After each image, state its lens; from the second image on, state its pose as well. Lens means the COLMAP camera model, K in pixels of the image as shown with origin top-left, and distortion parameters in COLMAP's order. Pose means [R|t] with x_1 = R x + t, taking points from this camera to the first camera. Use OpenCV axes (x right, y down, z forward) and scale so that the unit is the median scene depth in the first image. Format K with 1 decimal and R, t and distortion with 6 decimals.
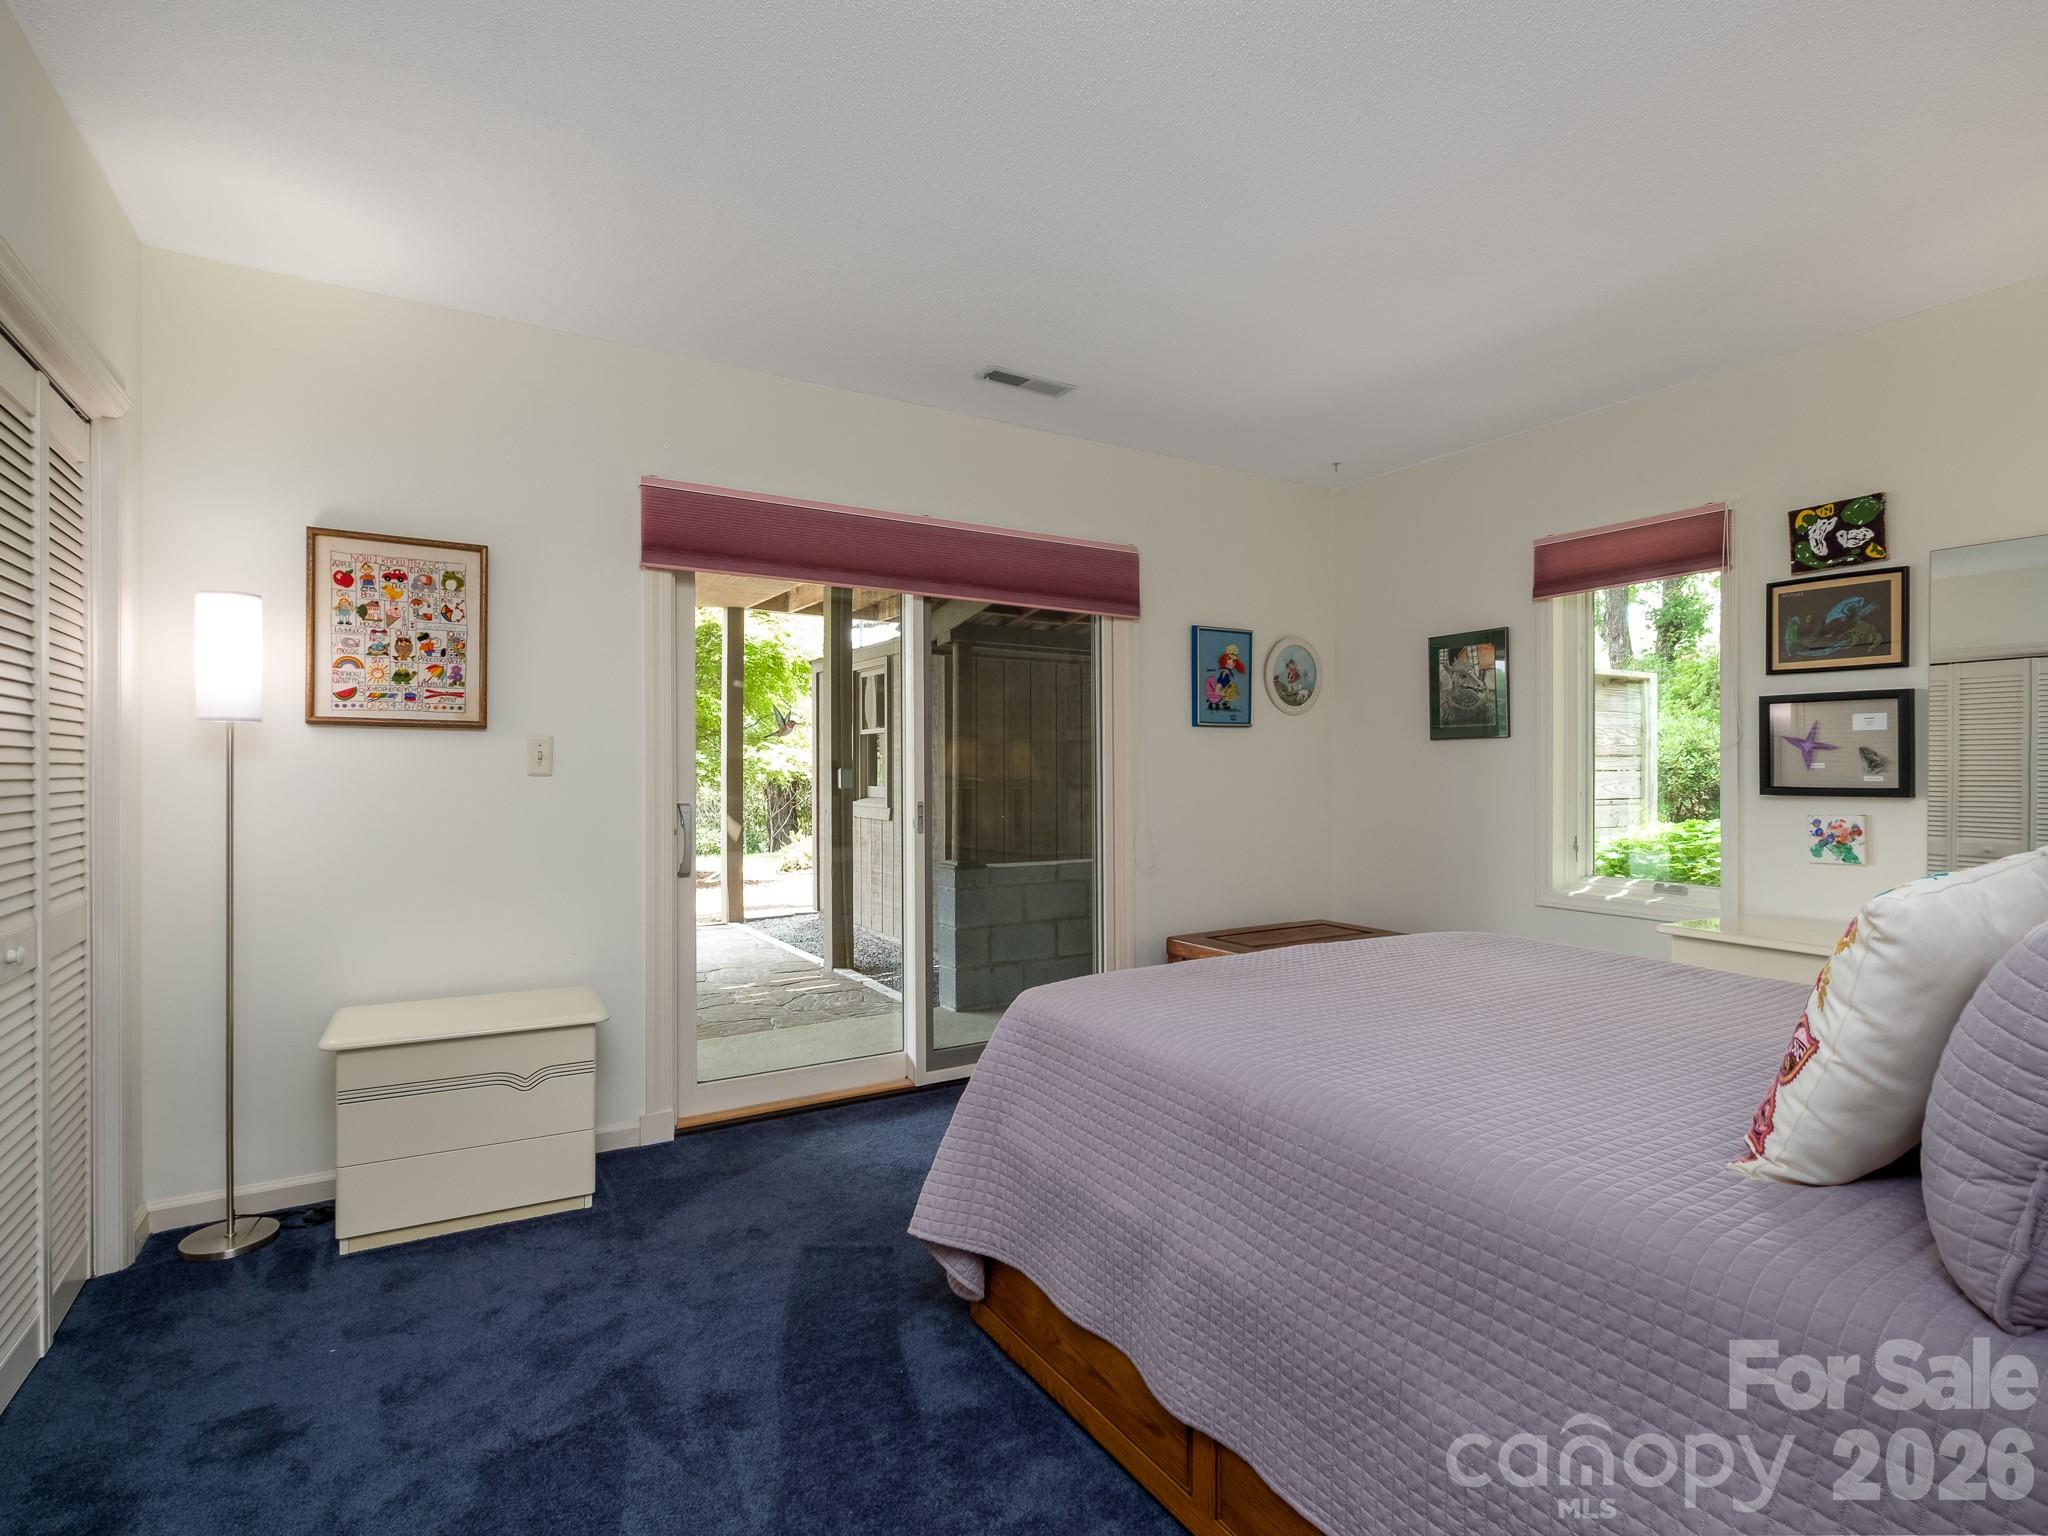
lens RADIAL K [[1043.5, 0, 1025.1], [0, 1043.5, 769.0], [0, 0, 1]] dist [-0.003240, -0.000459]
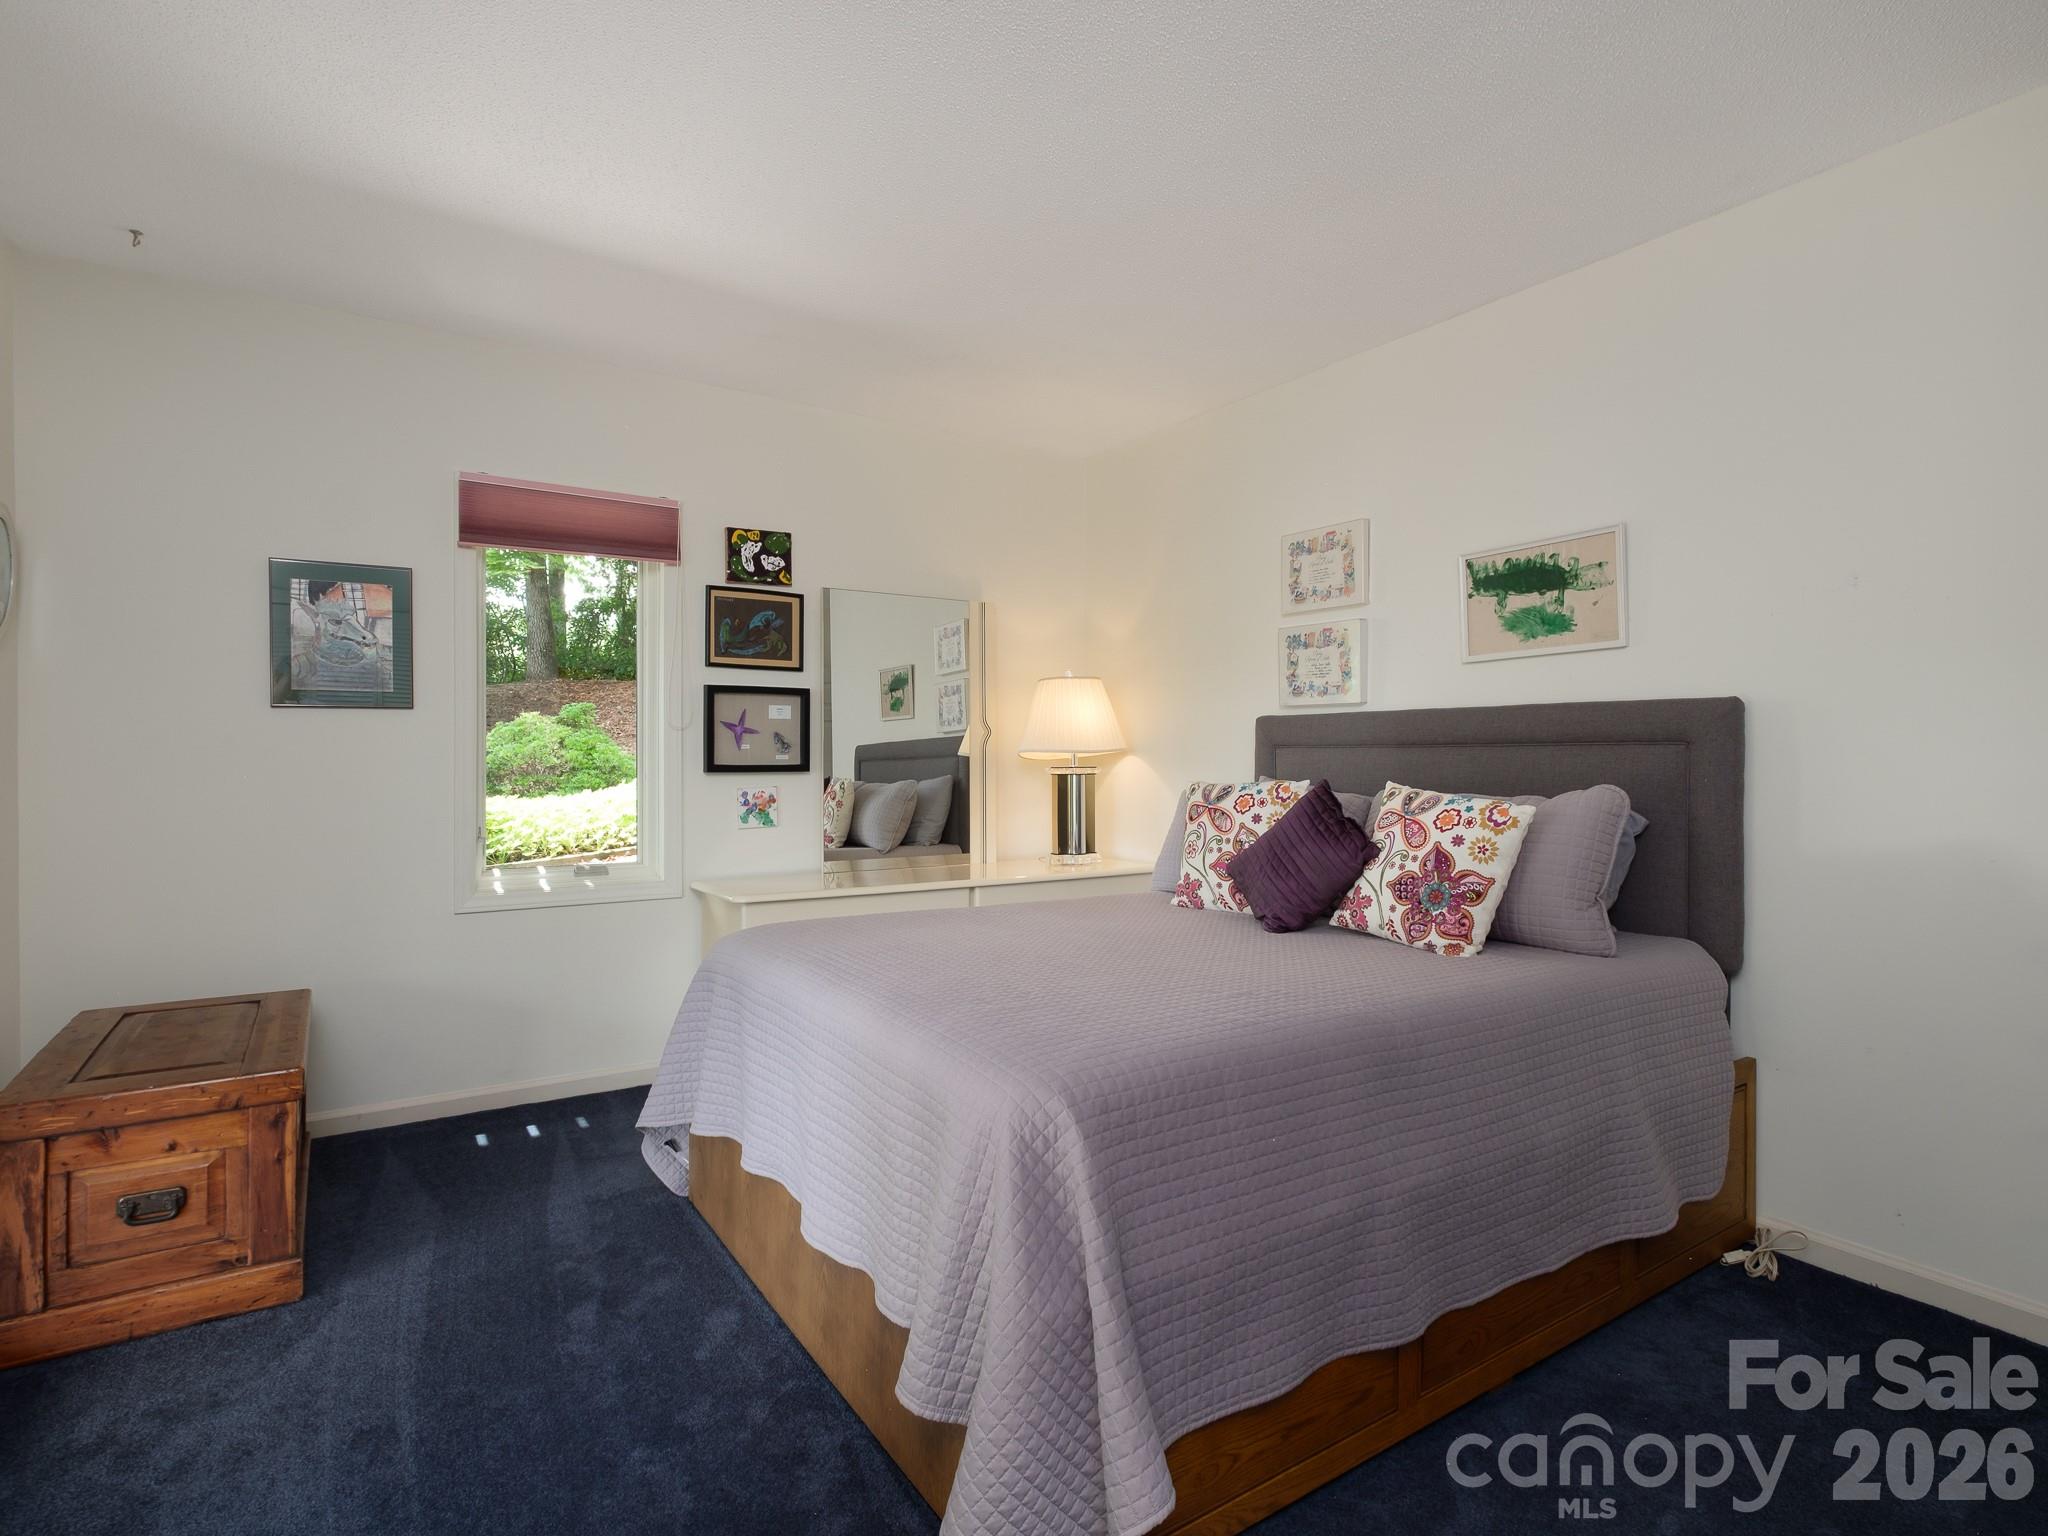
lens RADIAL K [[1043.5, 0, 1021.6], [0, 1043.5, 760.3], [0, 0, 1]] dist [-0.003240, -0.000459]
pose [[-0.039731, -0.003911, 0.999203, -0.447306], [0.000683, 0.999992, 0.003941, 0.007870], [-0.999210, 0.000839, -0.039728, 0.733824]]
